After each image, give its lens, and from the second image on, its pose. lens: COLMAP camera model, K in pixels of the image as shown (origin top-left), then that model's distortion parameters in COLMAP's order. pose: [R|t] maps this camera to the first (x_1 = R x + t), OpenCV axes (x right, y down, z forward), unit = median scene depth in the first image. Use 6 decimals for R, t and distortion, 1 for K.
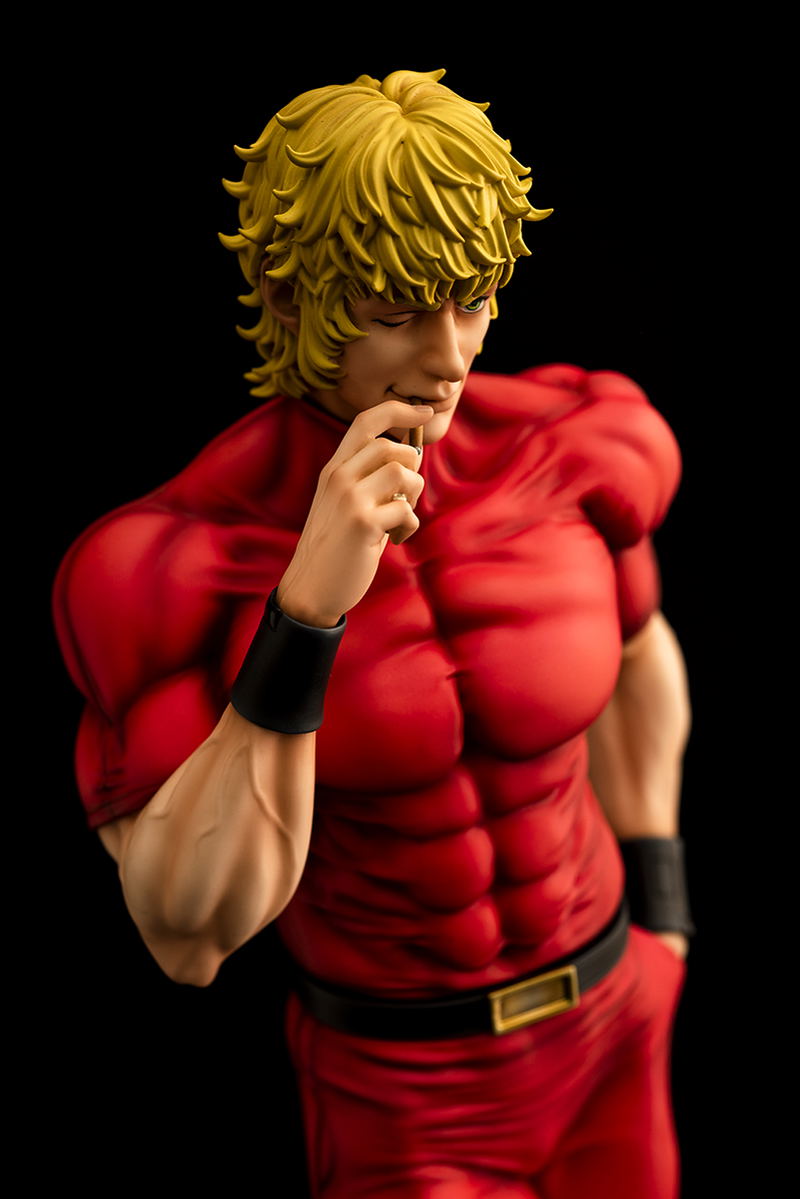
lens RADIAL K [[2275.3, 0, 400.9], [0, 2275.3, 639.3], [0, 0, 1]] dist [-0.016545, 0.010651]
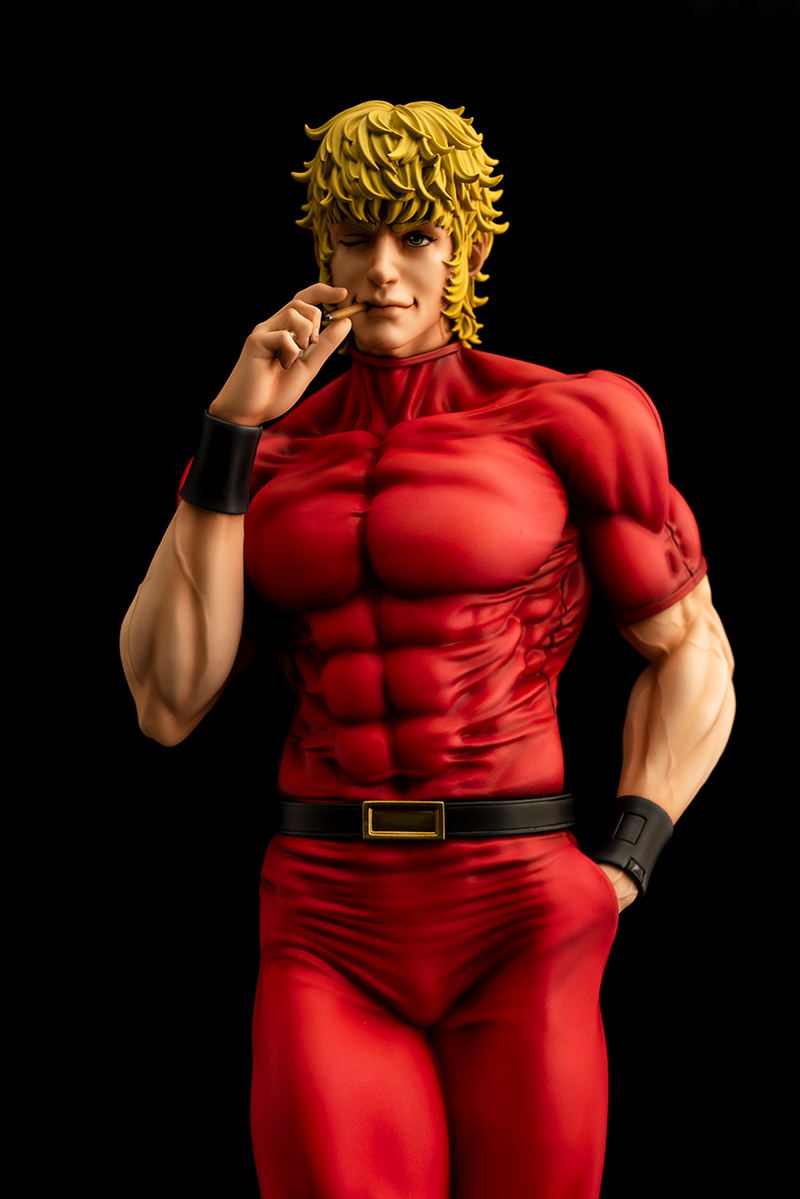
lens RADIAL K [[2275.3, 0, 400.9], [0, 2275.3, 639.3], [0, 0, 1]] dist [-0.016545, 0.010651]
pose [[0.795209, 0.057976, -0.603558, 0.862848], [-0.291620, 0.909298, -0.296875, 0.477771], [0.531602, 0.412087, 0.739989, 0.090418]]
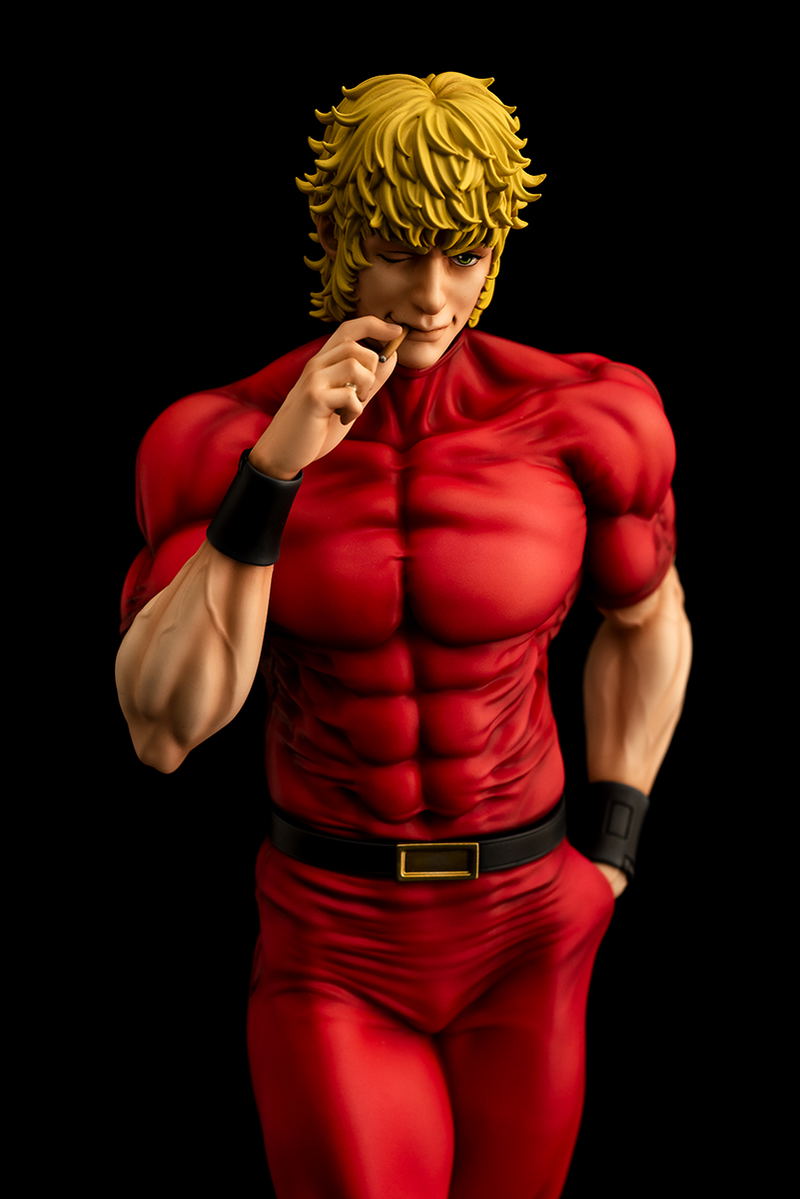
lens RADIAL K [[2396.1, 0, 400.0], [0, 2396.1, 599.5], [0, 0, 1]] dist [-0.009188, 0.008389]
pose [[0.939205, 0.199477, -0.279470, 0.403150], [-0.228771, 0.970500, -0.076110, 0.140926], [0.256043, 0.135417, 0.957133, -0.234866]]
